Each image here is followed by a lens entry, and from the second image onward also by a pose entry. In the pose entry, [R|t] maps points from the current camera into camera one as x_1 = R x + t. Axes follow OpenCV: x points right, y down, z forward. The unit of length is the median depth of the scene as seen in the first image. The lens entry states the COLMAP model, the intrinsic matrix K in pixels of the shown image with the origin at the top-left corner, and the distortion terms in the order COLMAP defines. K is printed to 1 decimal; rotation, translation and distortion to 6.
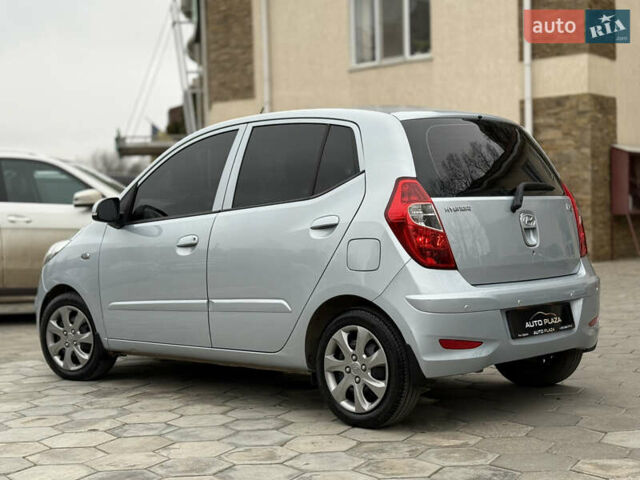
lens RADIAL K [[1043.2, 0, 304.6], [0, 1043.2, 239.1], [0, 0, 1]] dist [0.174634, -0.055713]
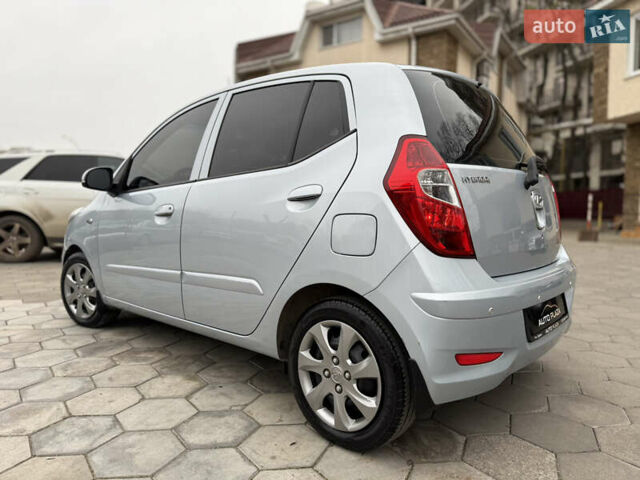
lens RADIAL K [[468.6, 0, 320.0], [0, 468.6, 240.0], [0, 0, 1]] dist [0.079220, -0.138207]
pose [[0.997766, 0.032247, 0.058503, 0.011086], [-0.035317, 0.998010, 0.052231, 0.001640], [-0.056703, -0.054180, 0.996920, 0.632178]]
